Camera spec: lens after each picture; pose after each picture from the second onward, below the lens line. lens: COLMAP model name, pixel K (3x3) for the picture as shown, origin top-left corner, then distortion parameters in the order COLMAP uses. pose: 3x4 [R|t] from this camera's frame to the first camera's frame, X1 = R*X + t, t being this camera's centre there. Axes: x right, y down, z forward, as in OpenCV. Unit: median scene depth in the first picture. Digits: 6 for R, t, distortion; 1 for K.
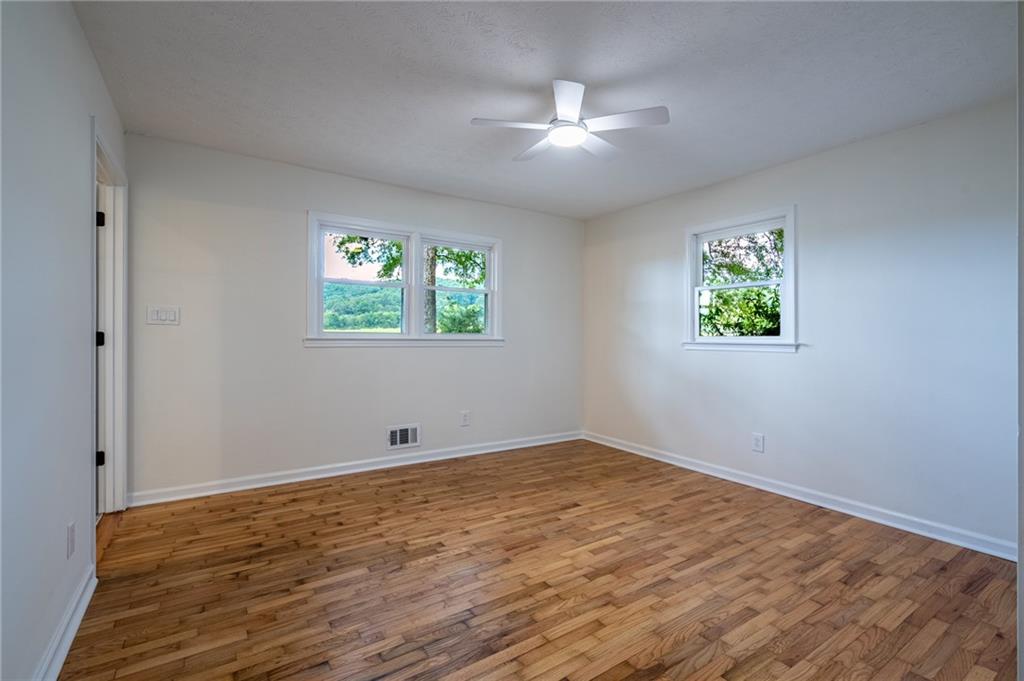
lens RADIAL K [[463.3, 0, 514.6], [0, 463.3, 335.6], [0, 0, 1]] dist [0.000566, 0.000559]
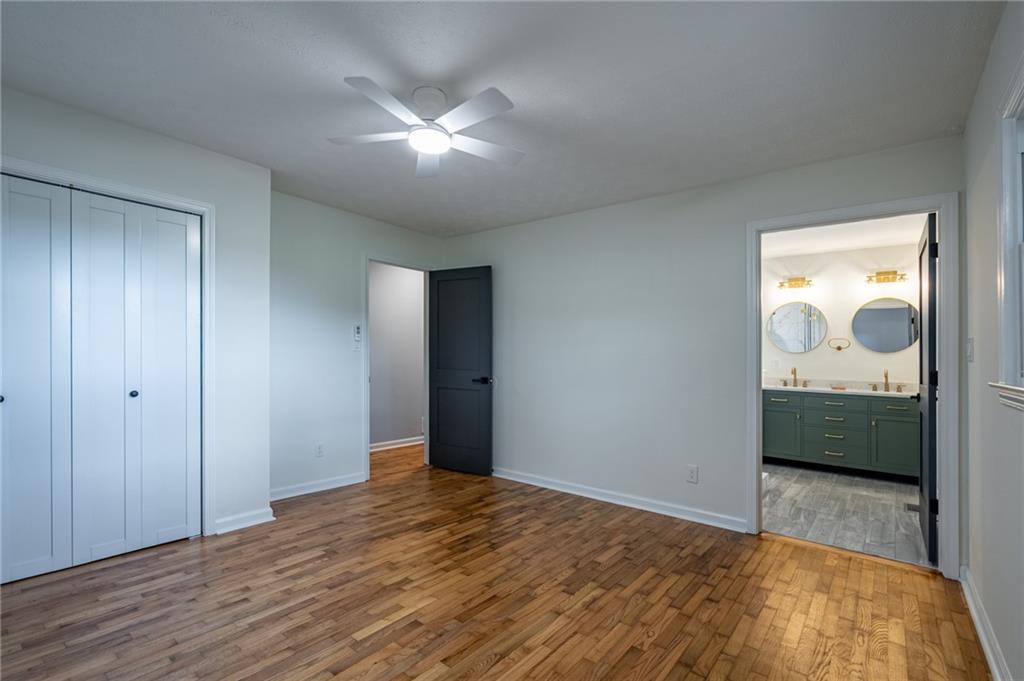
lens RADIAL K [[467.5, 0, 512.0], [0, 467.5, 340.5], [0, 0, 1]] dist [0.002063, 0.000369]
pose [[-0.952935, -0.042131, -0.300234, 0.268754], [-0.032622, 0.998797, -0.036618, -0.007606], [0.301416, -0.025100, -0.953162, 2.043717]]
